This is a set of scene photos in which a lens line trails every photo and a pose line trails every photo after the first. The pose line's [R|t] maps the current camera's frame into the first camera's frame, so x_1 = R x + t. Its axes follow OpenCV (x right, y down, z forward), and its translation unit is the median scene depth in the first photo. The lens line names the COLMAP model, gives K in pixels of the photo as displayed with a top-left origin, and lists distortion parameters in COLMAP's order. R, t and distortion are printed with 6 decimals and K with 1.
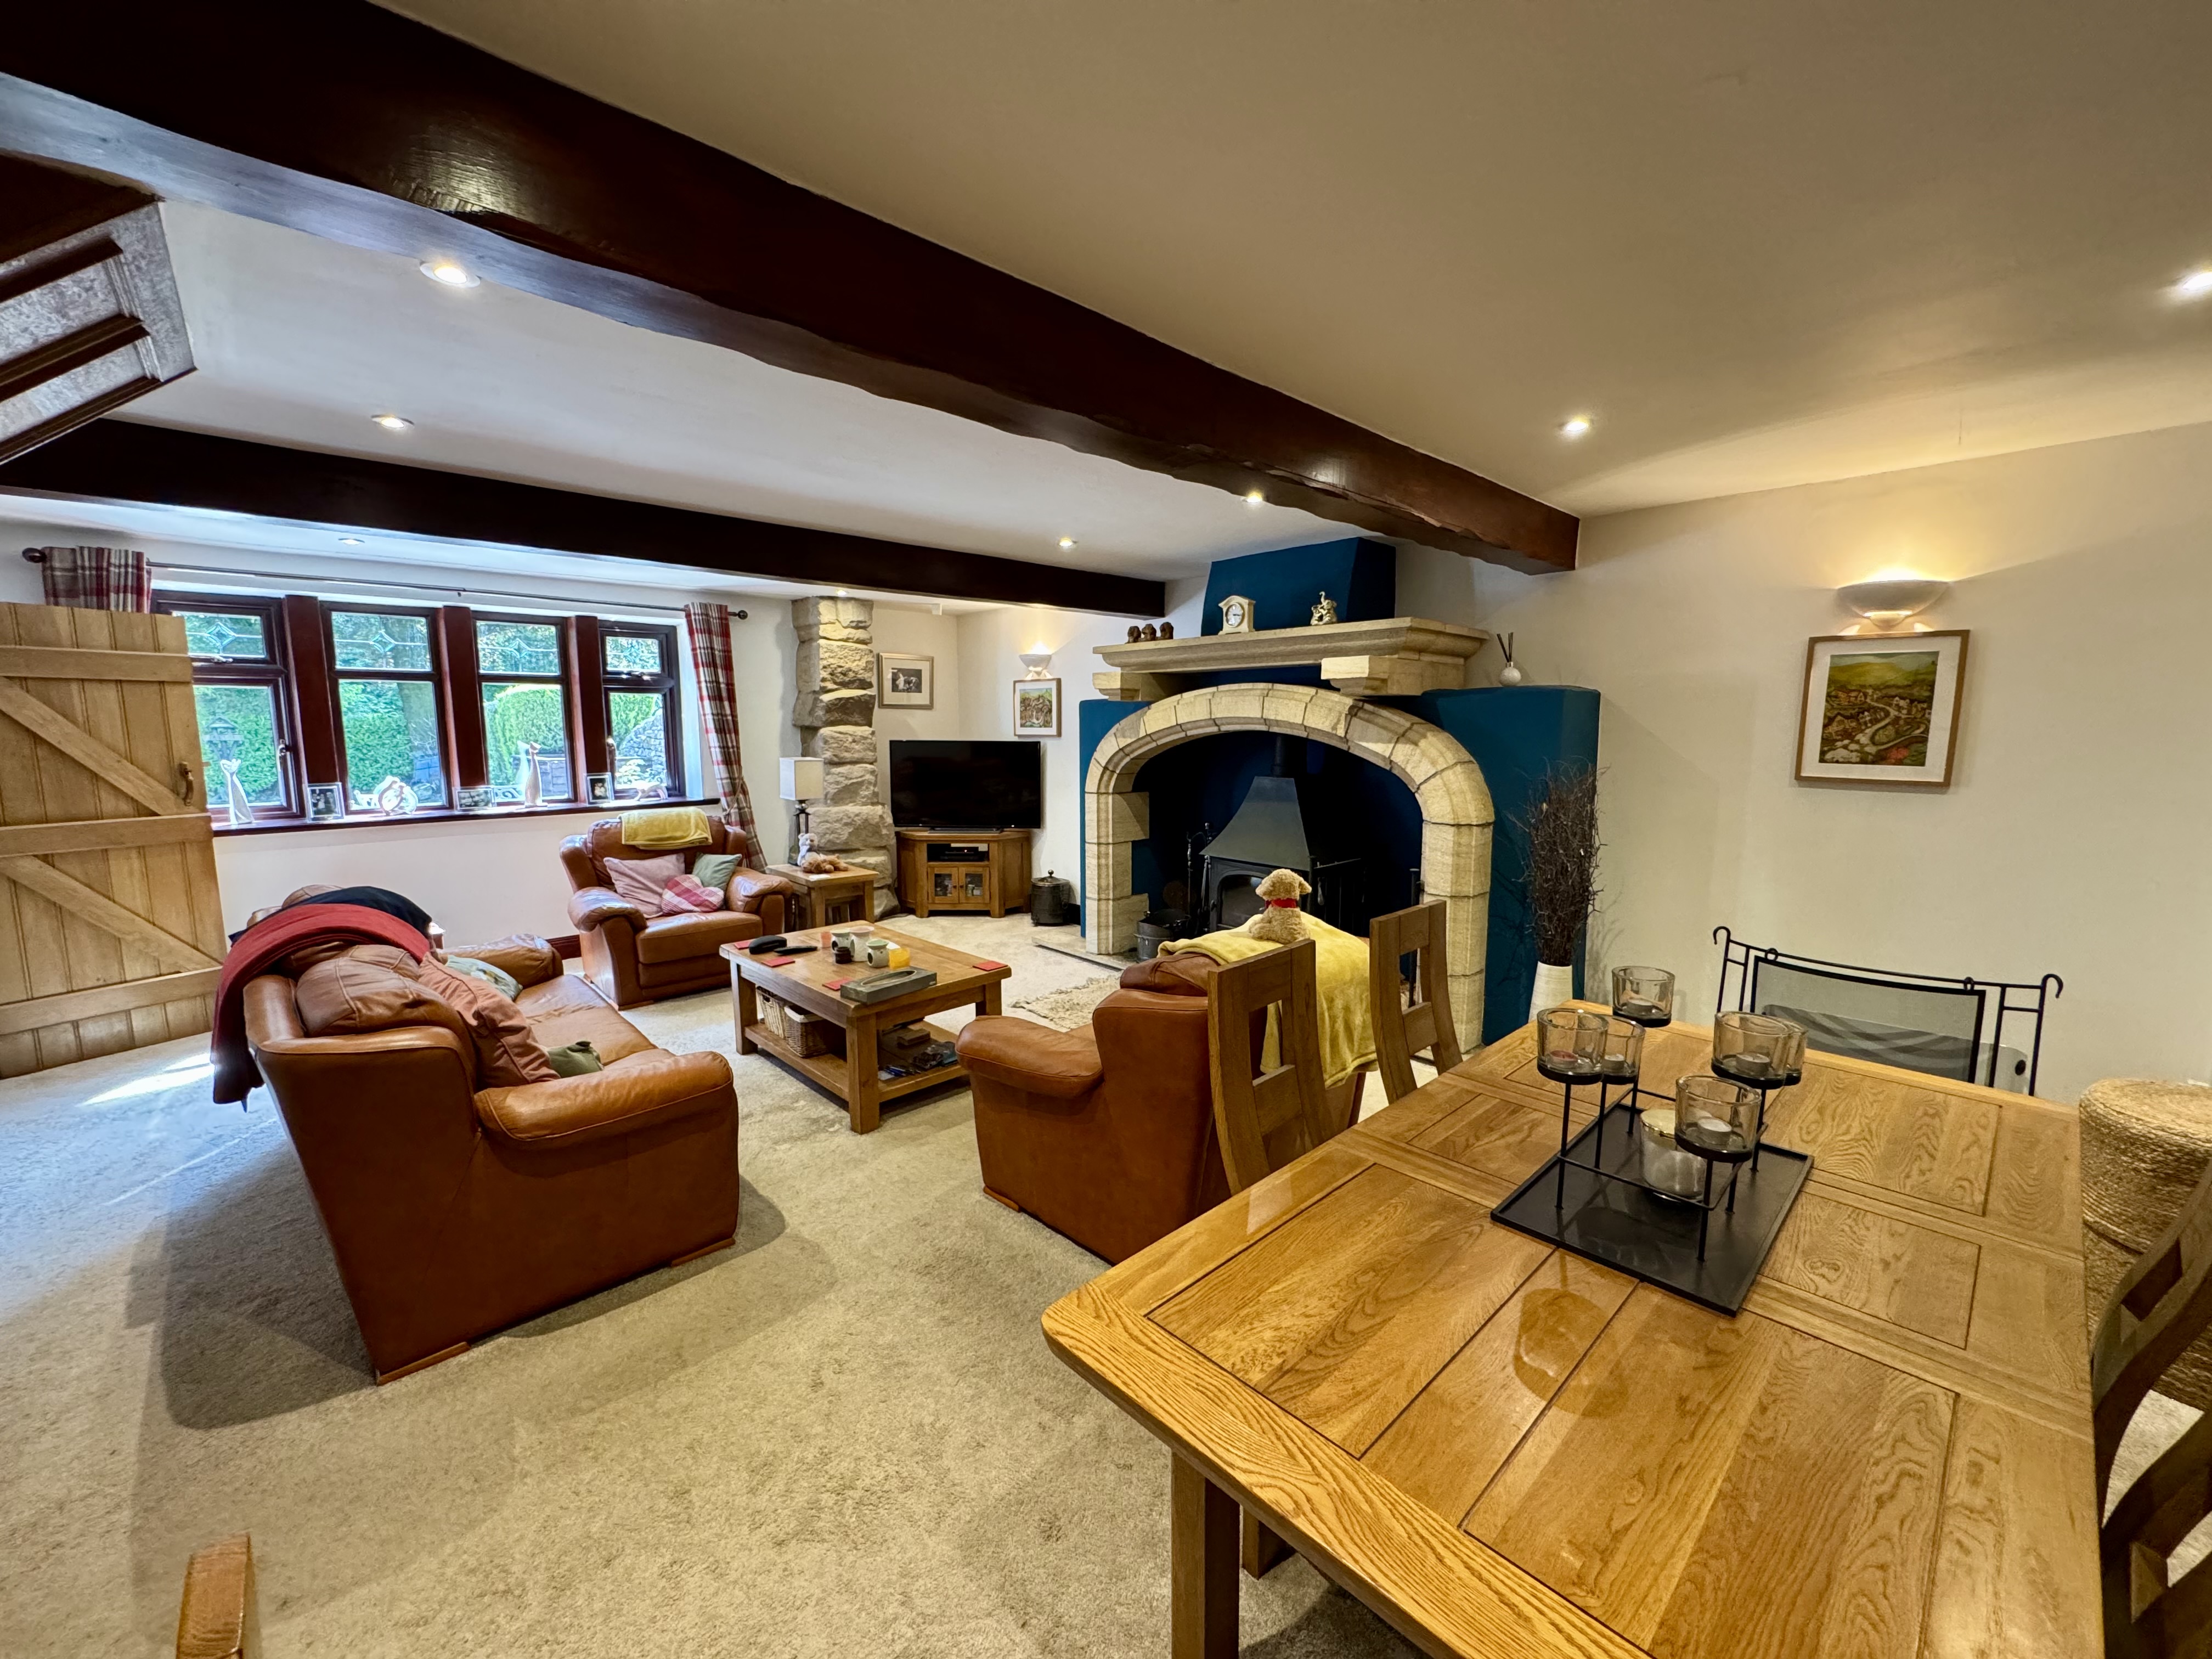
lens RADIAL K [[882.3, 0, 1104.4], [0, 882.3, 828.5], [0, 0, 1]] dist [-0.001840, 0.000046]
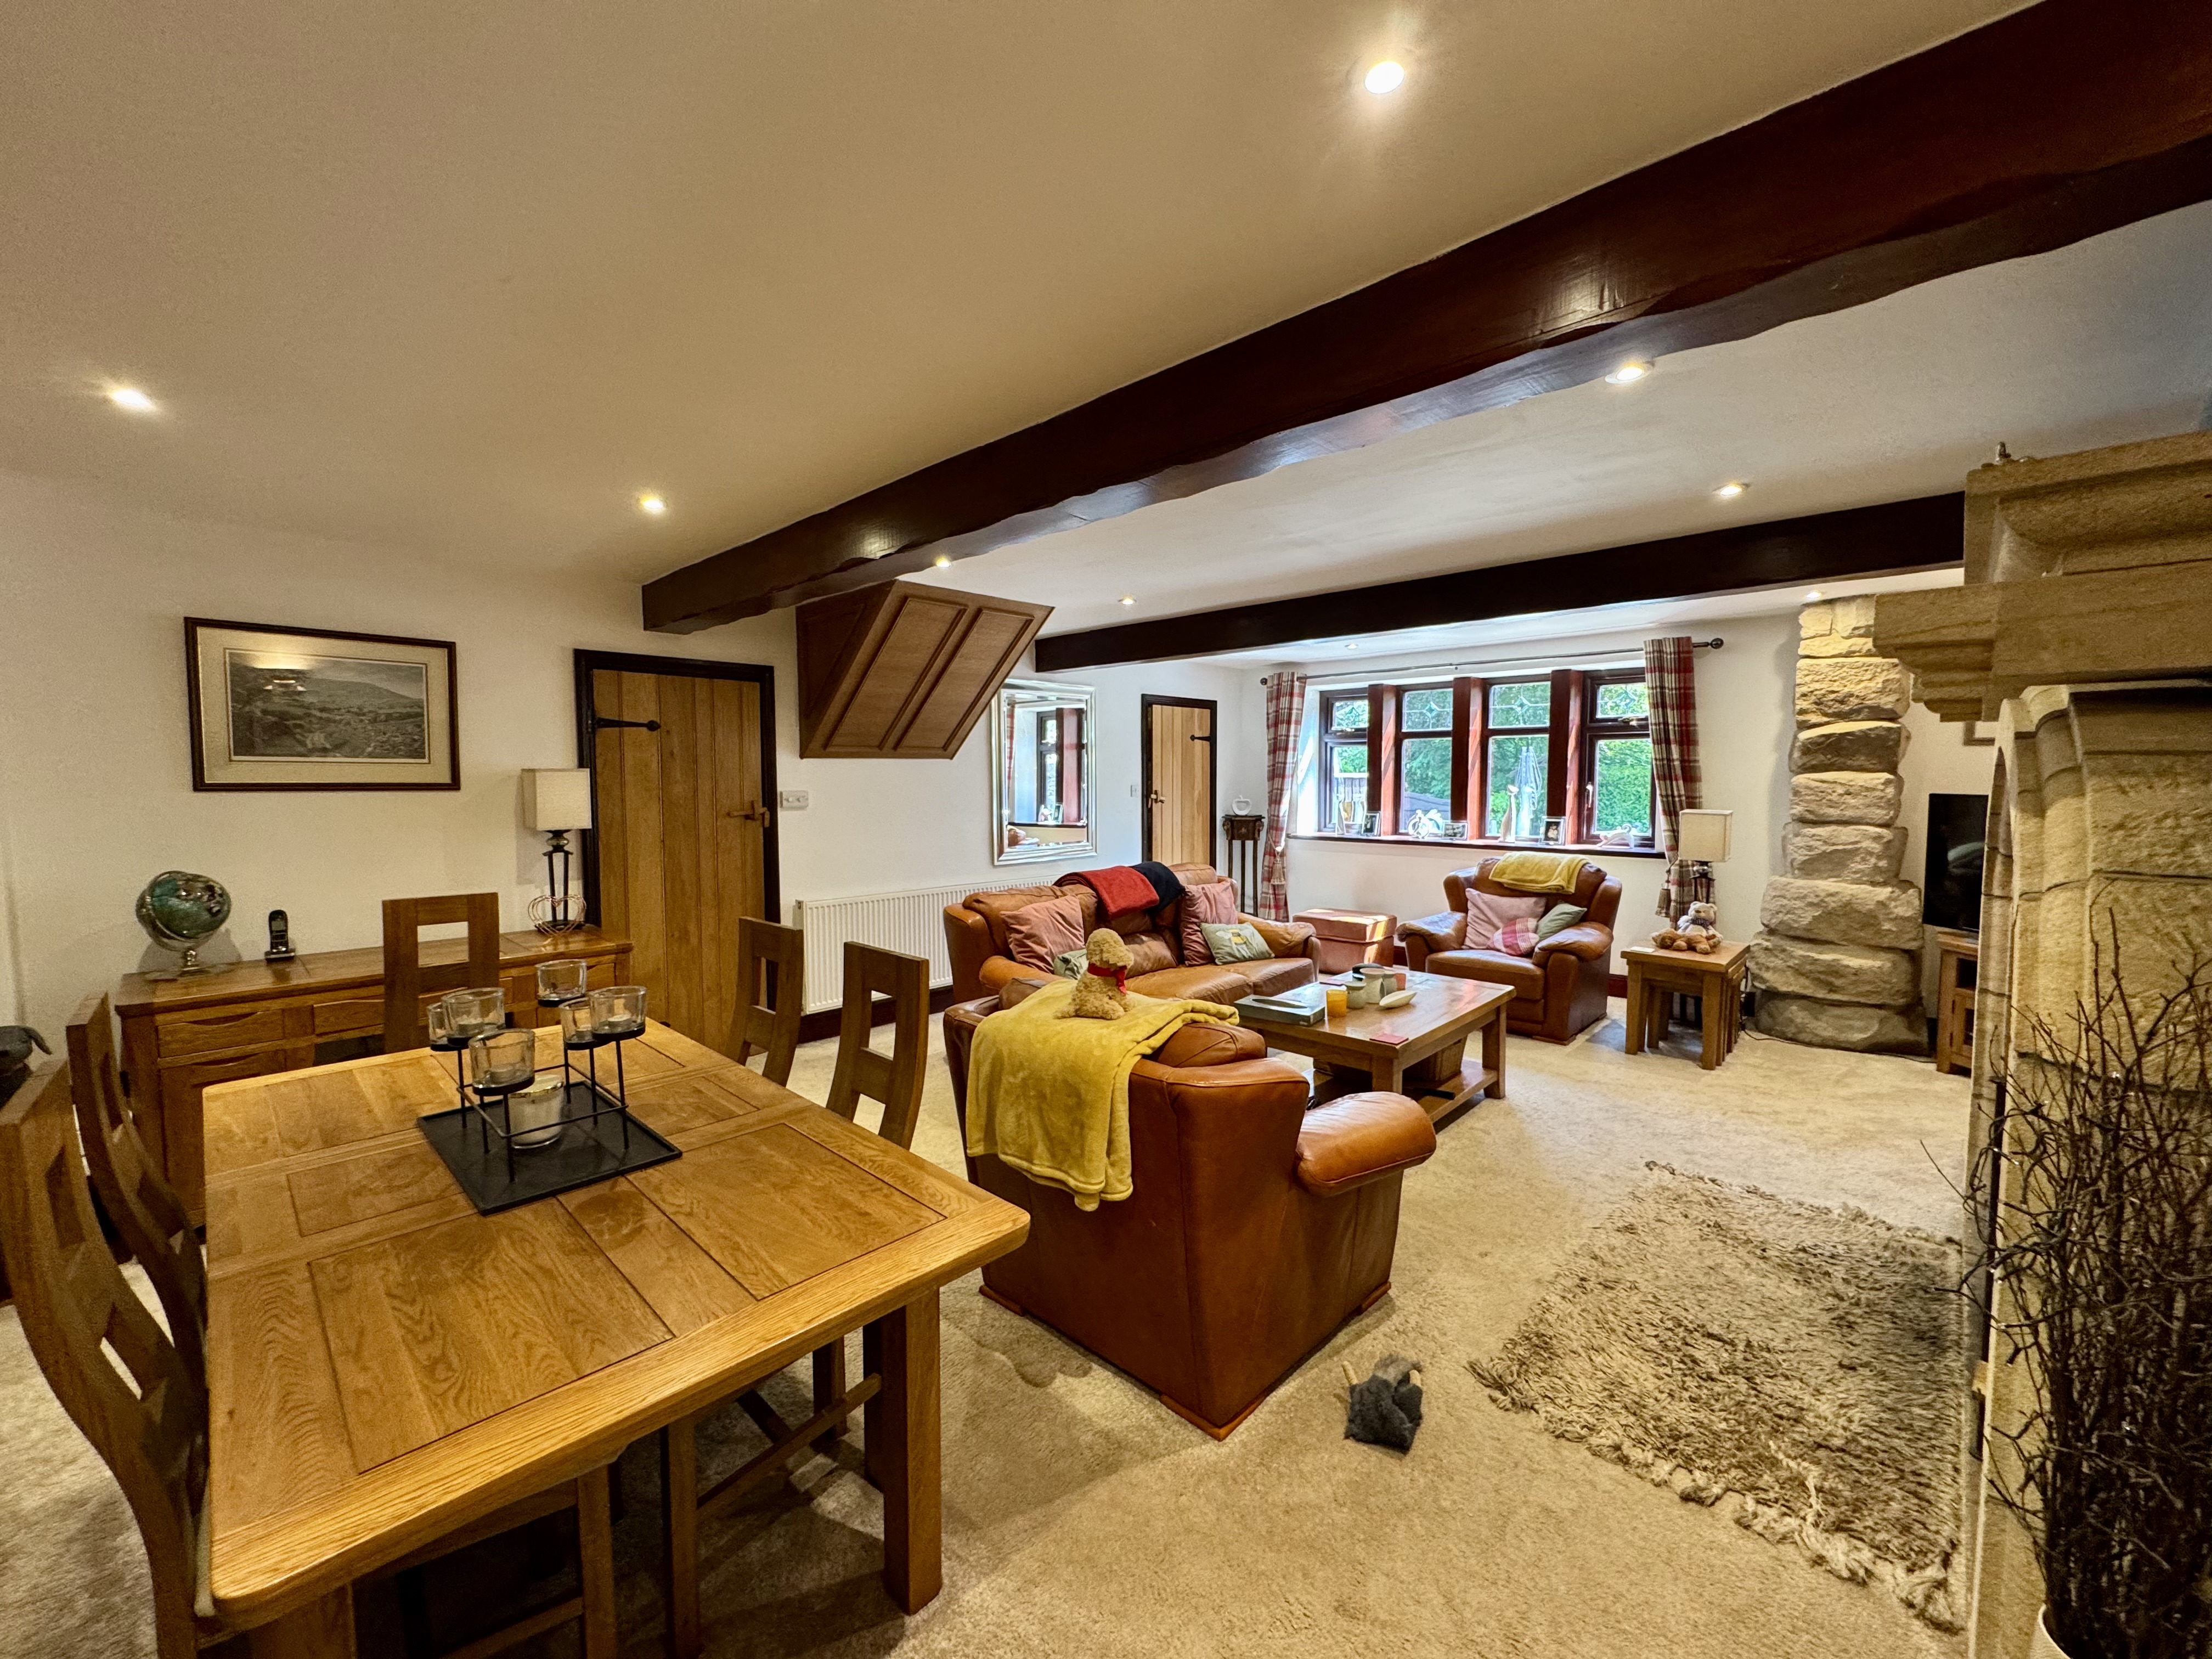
lens RADIAL K [[882.3, 0, 1104.4], [0, 882.3, 826.9], [0, 0, 1]] dist [-0.001840, 0.000046]
pose [[0.049399, 0.060358, -0.996954, 0.467562], [-0.118548, 0.991471, 0.054152, -0.044458], [0.991719, 0.115512, 0.056133, 0.415499]]
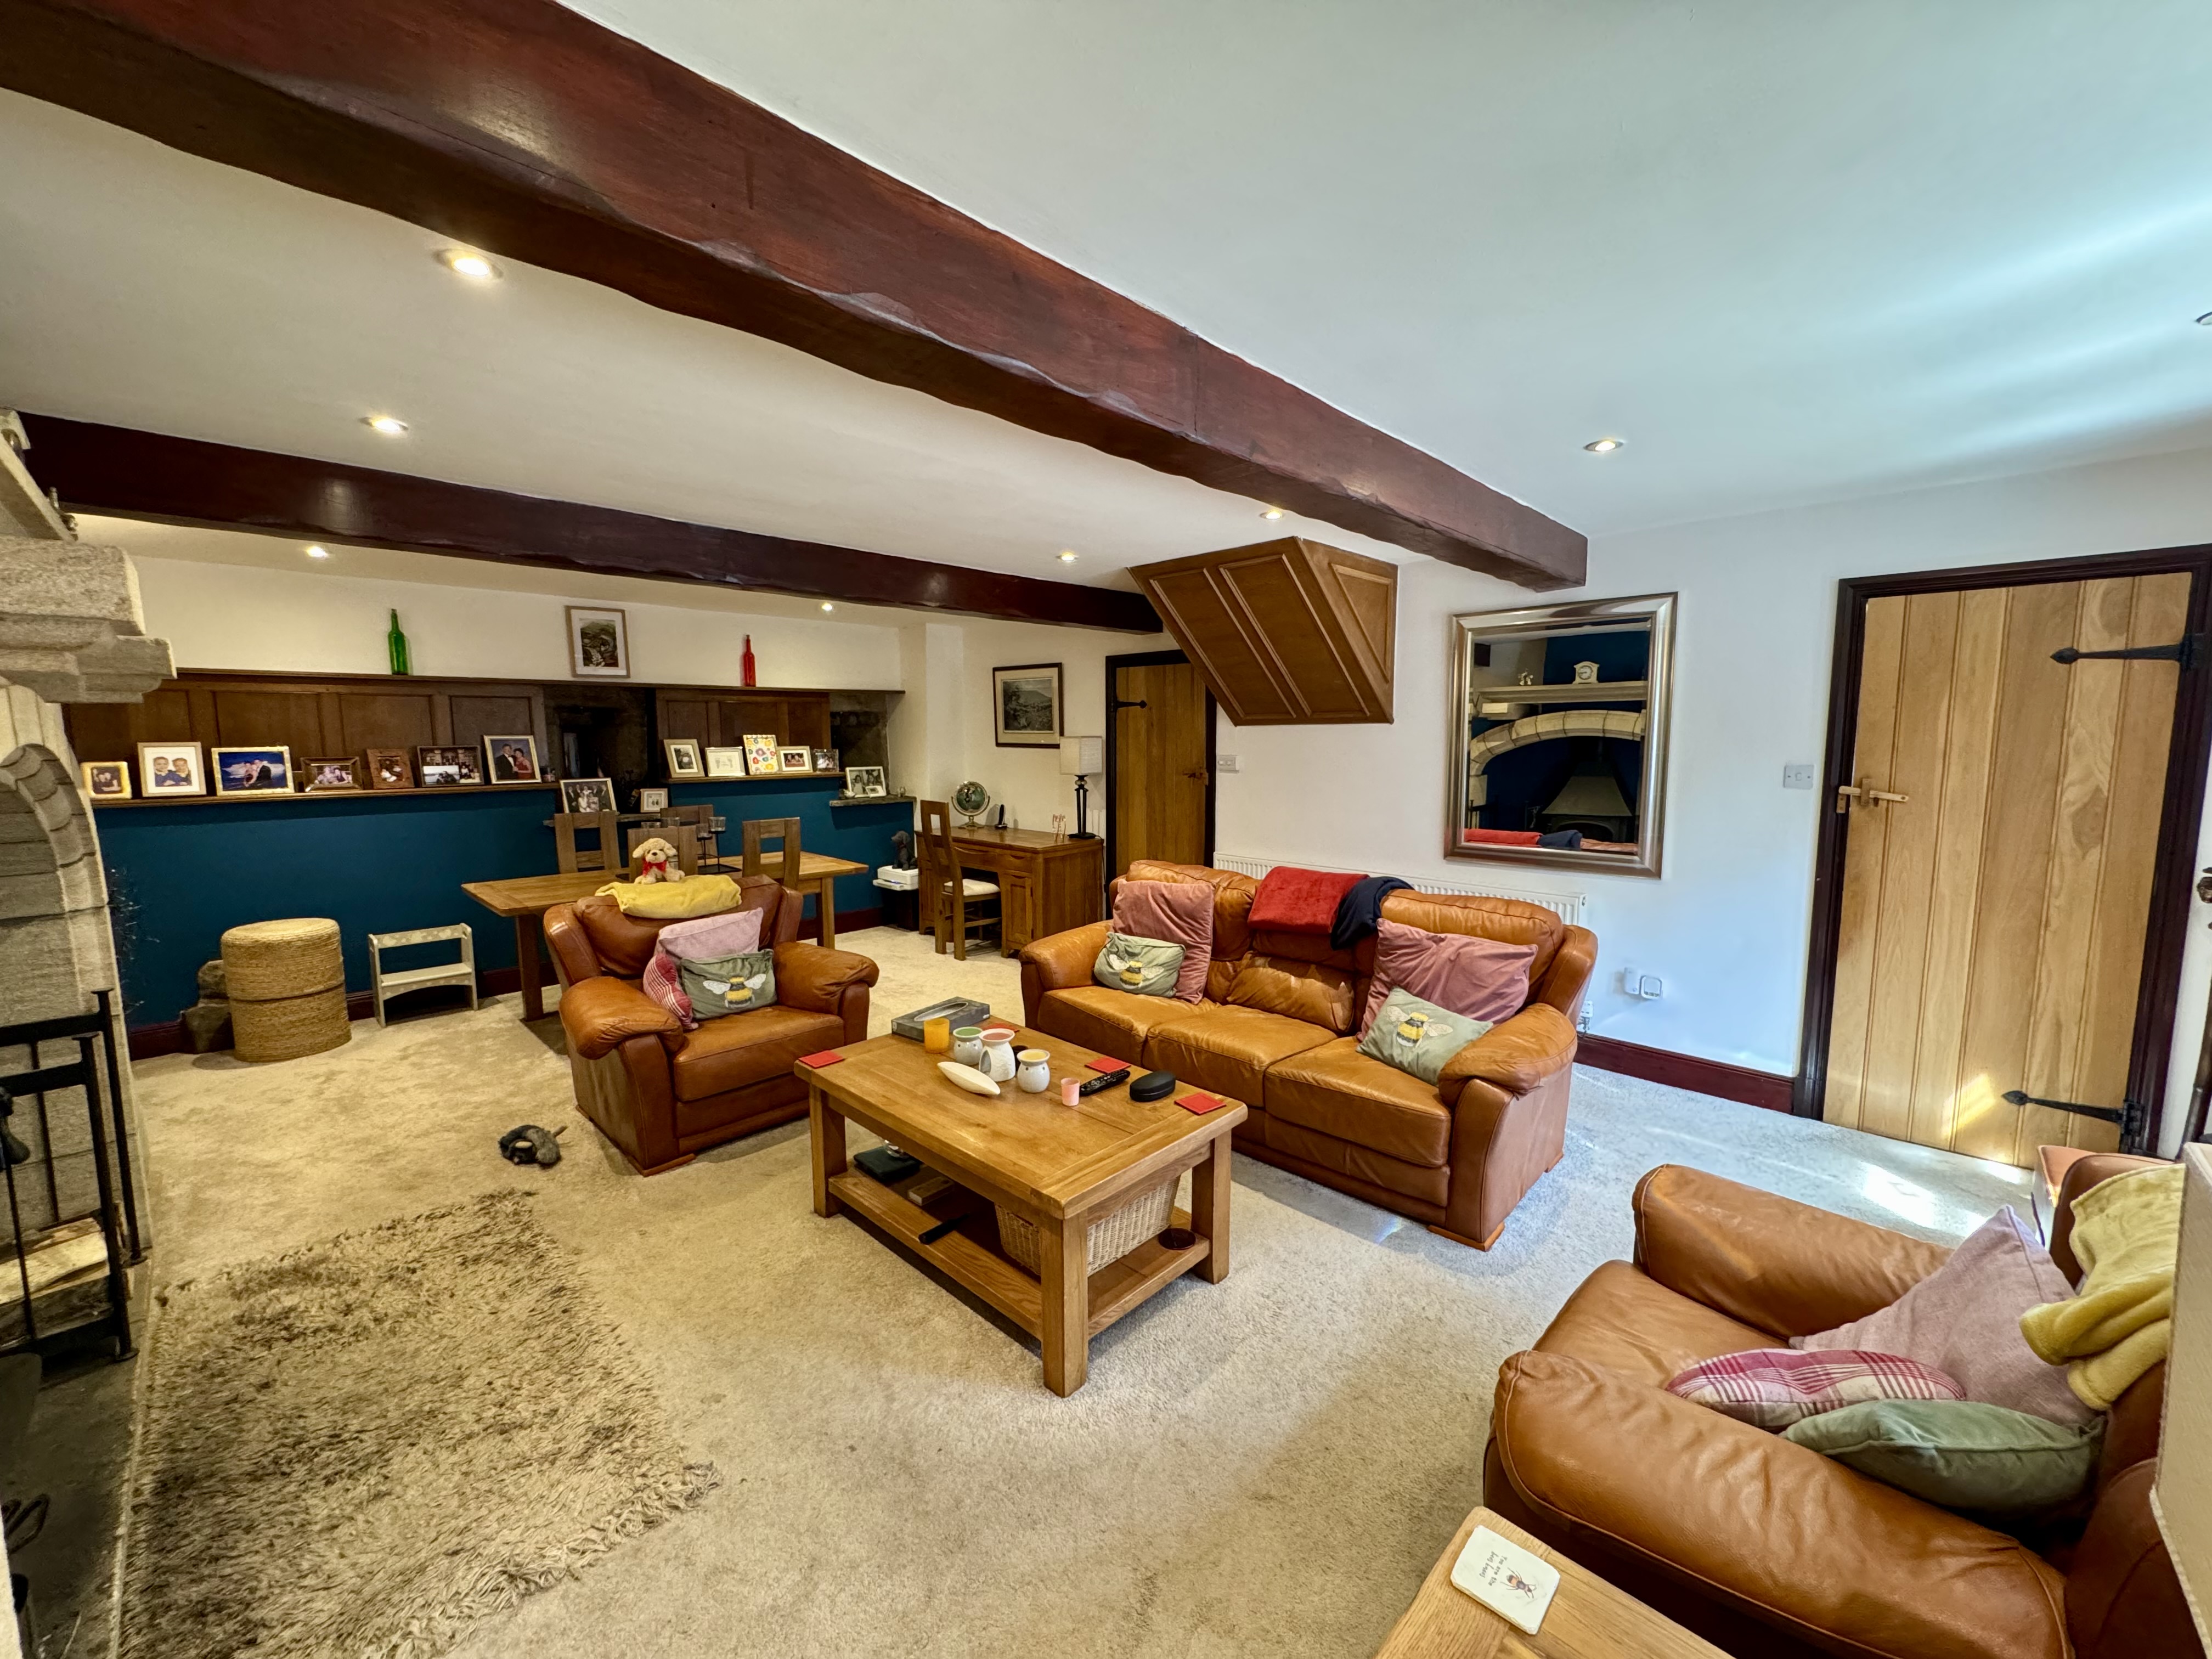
lens RADIAL K [[882.3, 0, 1101.1], [0, 882.3, 835.4], [0, 0, 1]] dist [-0.001840, 0.000046]
pose [[-0.998398, 0.013182, -0.055032, -0.209473], [-0.000228, 0.971543, 0.236863, -0.140560], [0.056588, 0.236496, -0.969983, 1.109960]]
